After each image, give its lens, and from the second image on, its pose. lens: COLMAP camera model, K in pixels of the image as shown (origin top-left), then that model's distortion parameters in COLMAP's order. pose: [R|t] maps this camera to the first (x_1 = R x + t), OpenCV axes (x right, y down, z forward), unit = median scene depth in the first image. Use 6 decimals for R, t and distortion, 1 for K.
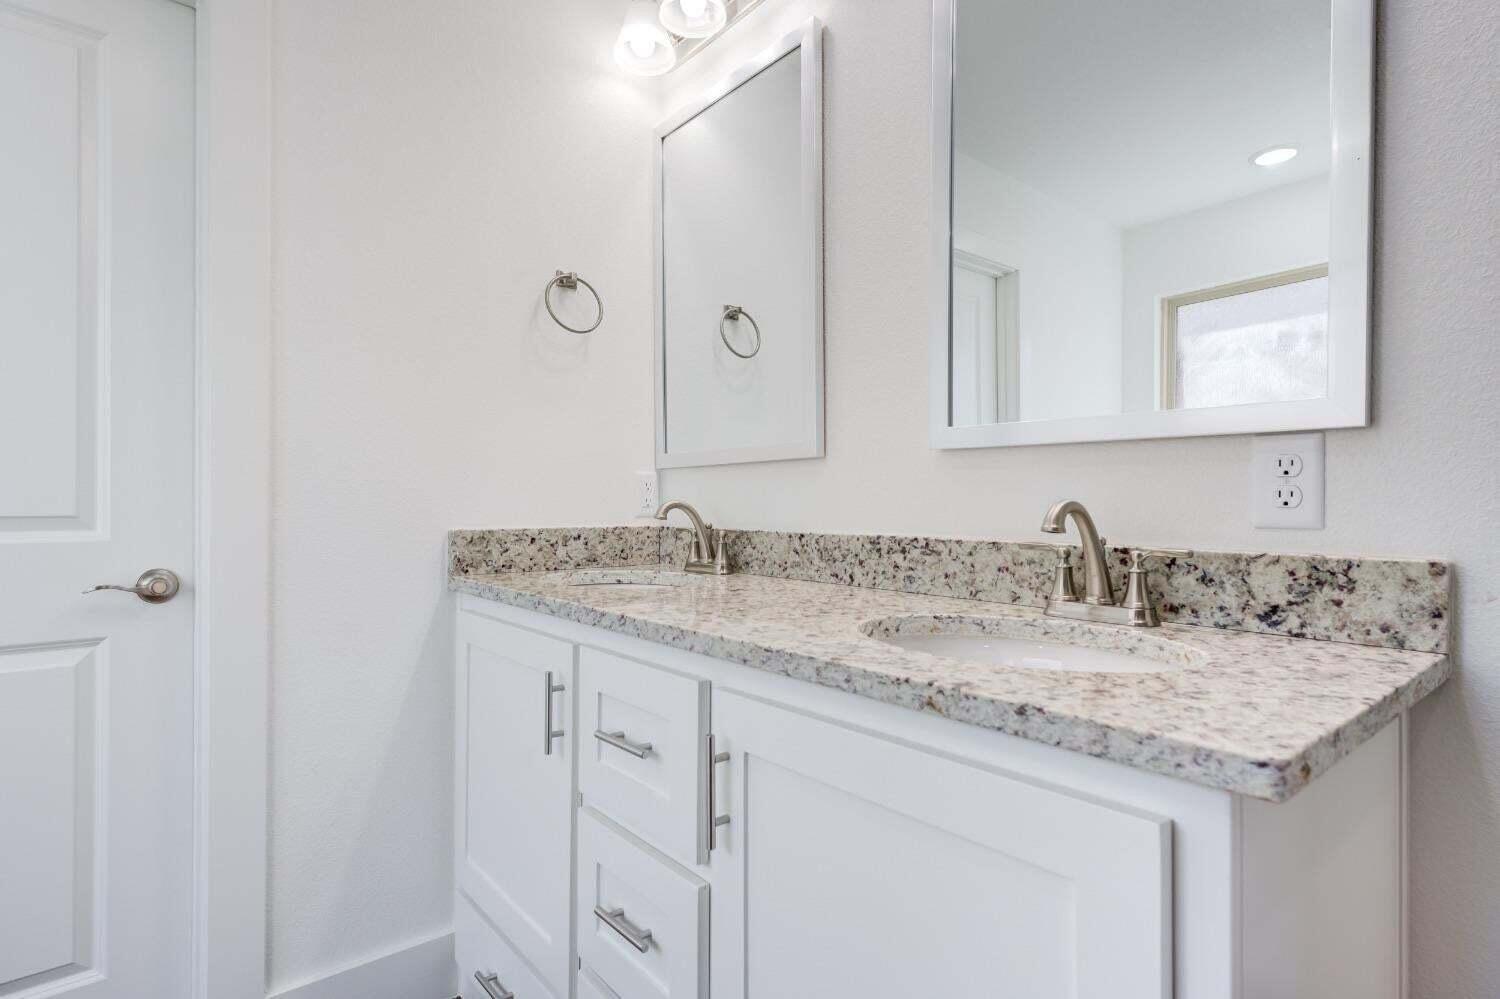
lens RADIAL K [[753.5, 0, 748.0], [0, 753.5, 501.6], [0, 0, 1]] dist [0.013895, -0.006183]
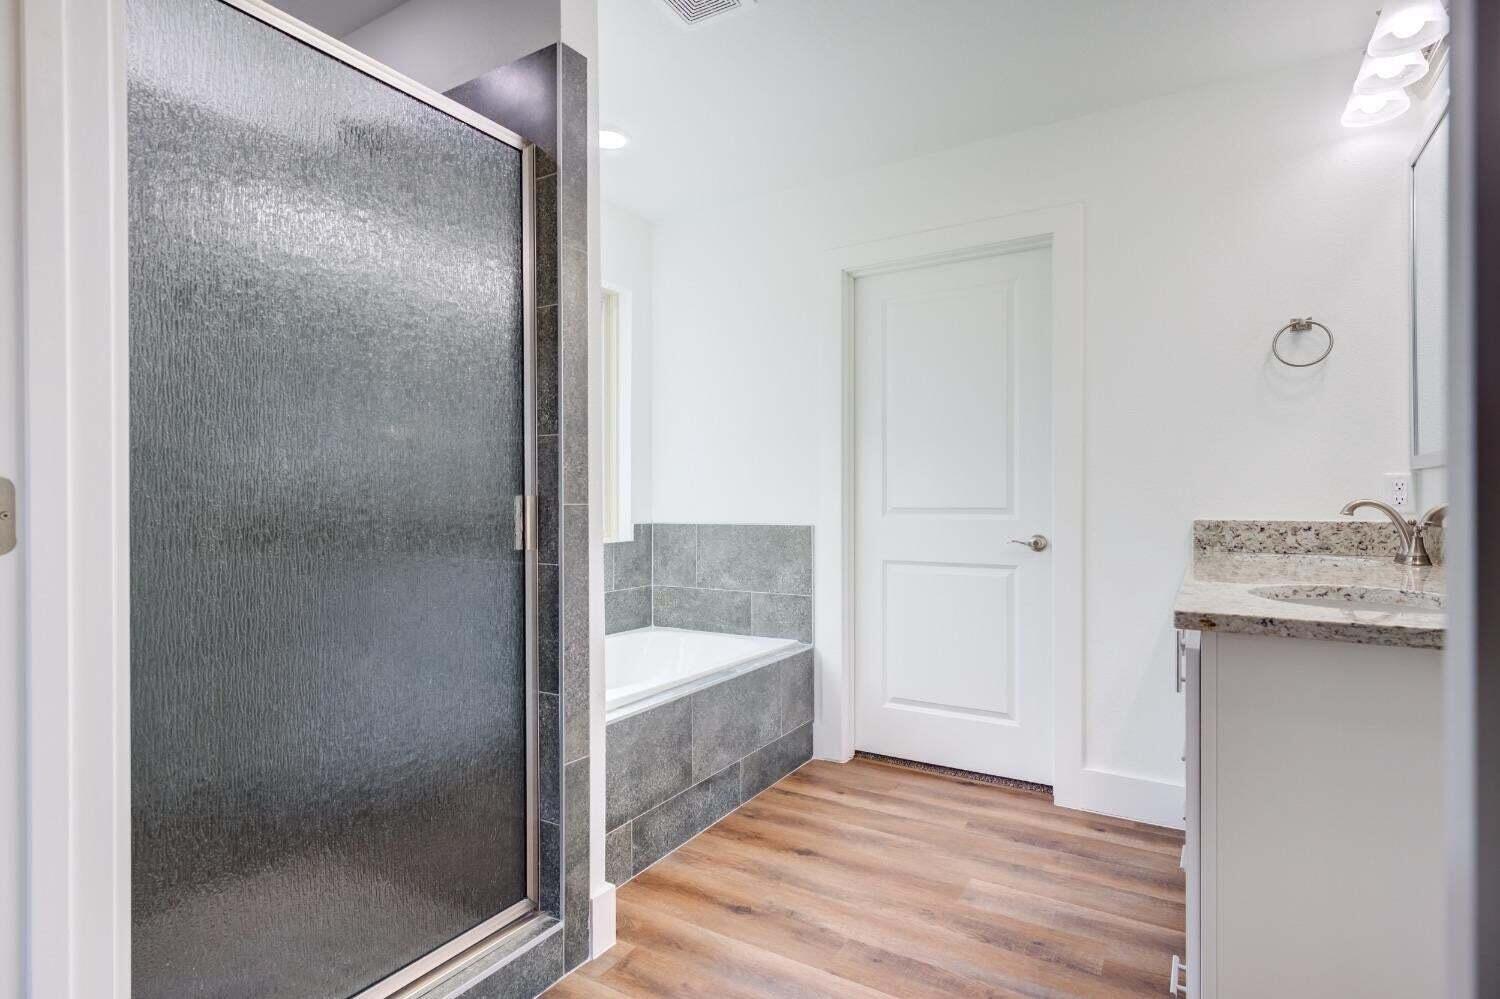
lens RADIAL K [[753.5, 0, 748.0], [0, 753.5, 501.6], [0, 0, 1]] dist [0.013895, -0.006183]
pose [[0.320816, 0.000484, -0.947141, 0.693640], [0.005044, 0.999985, 0.002220, -0.005423], [0.947128, -0.005490, 0.320809, -0.290270]]
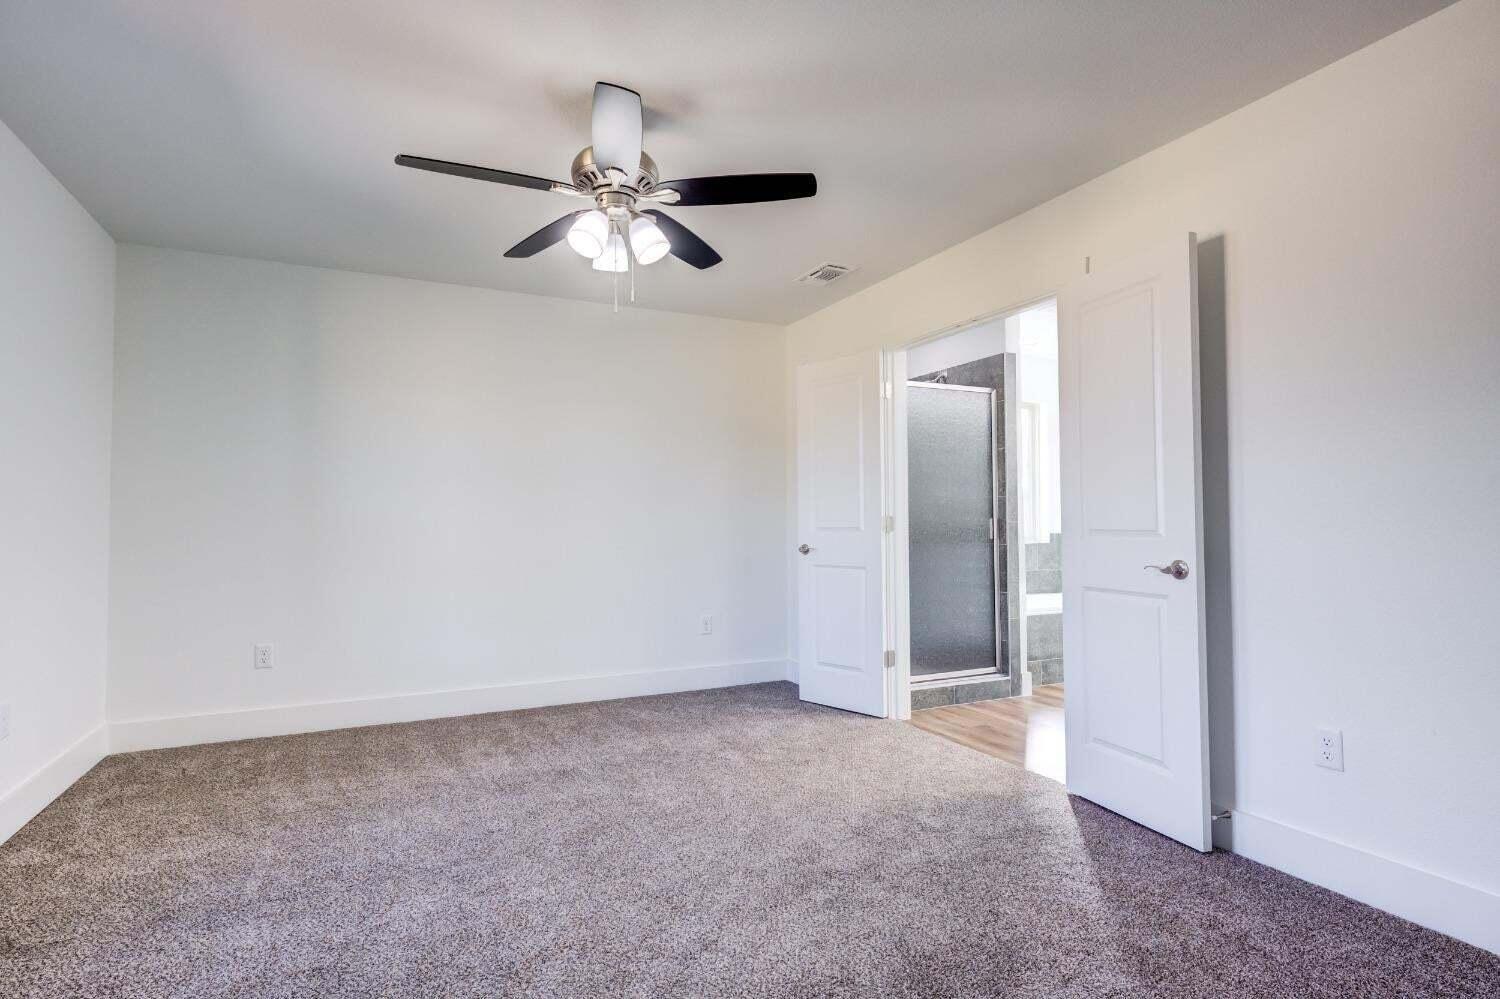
lens RADIAL K [[753.5, 0, 748.0], [0, 753.5, 501.6], [0, 0, 1]] dist [0.013895, -0.006183]
pose [[-0.244226, -0.023718, -0.969428, 2.555845], [0.008312, 0.999613, -0.026550, -0.009261], [0.969683, -0.014542, -0.243935, -0.447704]]
